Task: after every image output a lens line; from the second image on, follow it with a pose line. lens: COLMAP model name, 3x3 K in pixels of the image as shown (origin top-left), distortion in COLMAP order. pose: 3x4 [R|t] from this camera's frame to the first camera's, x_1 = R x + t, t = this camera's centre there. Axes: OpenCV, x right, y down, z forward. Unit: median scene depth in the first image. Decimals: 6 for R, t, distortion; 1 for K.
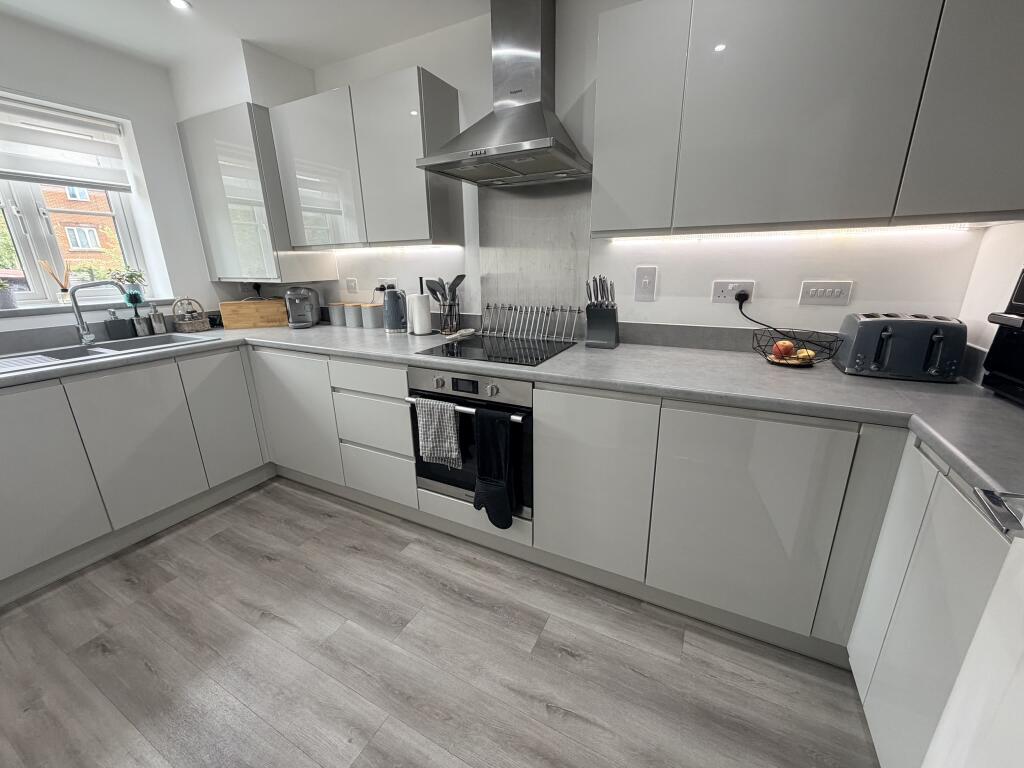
lens RADIAL K [[407.3, 0, 509.1], [0, 407.3, 384.8], [0, 0, 1]] dist [0.000192, 0.000281]
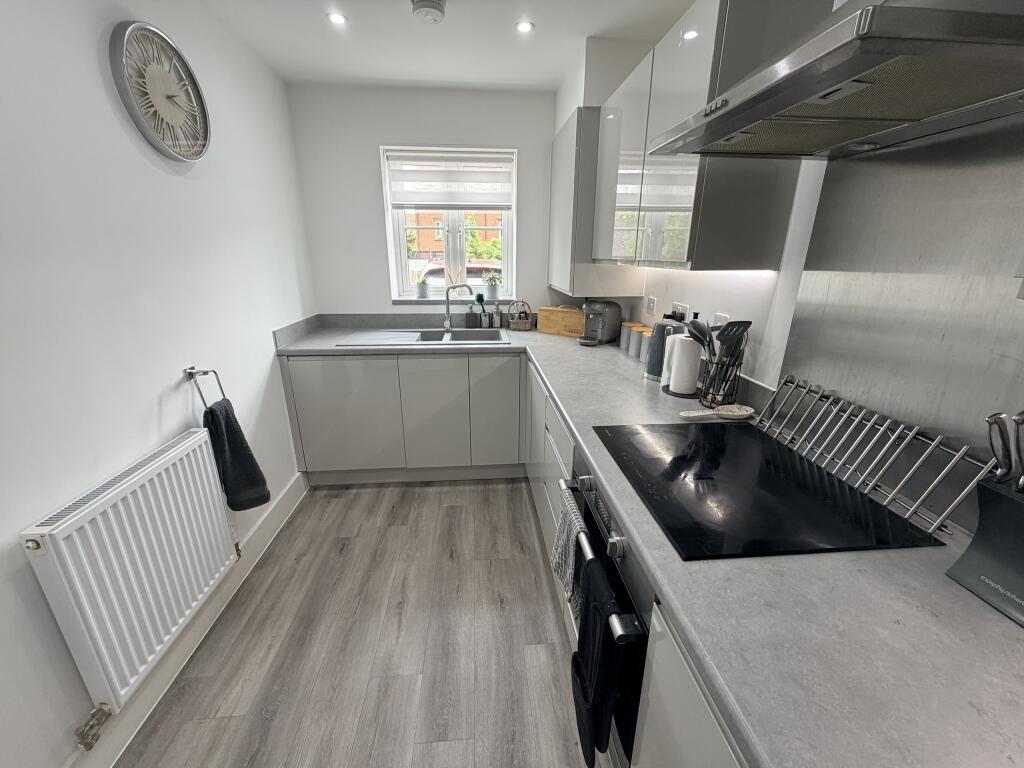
lens RADIAL K [[407.3, 0, 509.1], [0, 407.3, 384.8], [0, 0, 1]] dist [0.000192, 0.000281]
pose [[0.534220, 0.279058, -0.797957, 0.216634], [-0.257998, 0.952728, 0.160458, -0.205156], [0.805013, 0.120151, 0.580963, 0.429228]]
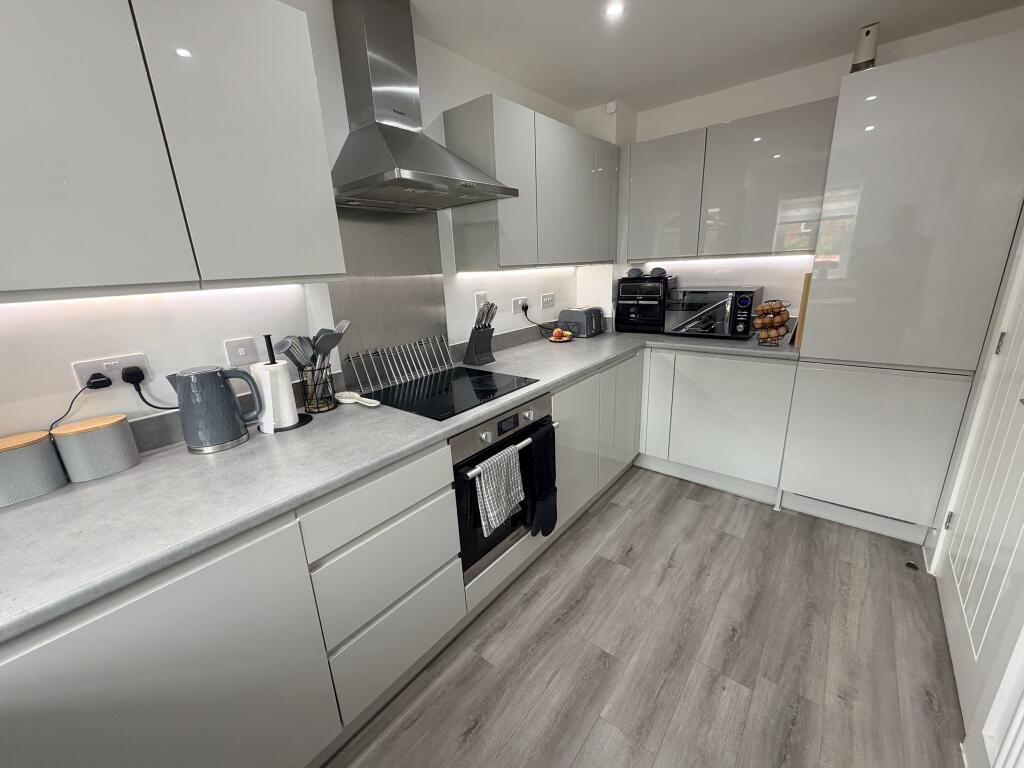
lens RADIAL K [[407.3, 0, 509.1], [0, 407.3, 384.8], [0, 0, 1]] dist [0.000192, 0.000281]
pose [[0.204209, -0.268292, 0.941445, -0.834356], [0.323807, 0.926087, 0.193678, -0.226973], [-0.923822, 0.265296, 0.275990, 0.605197]]
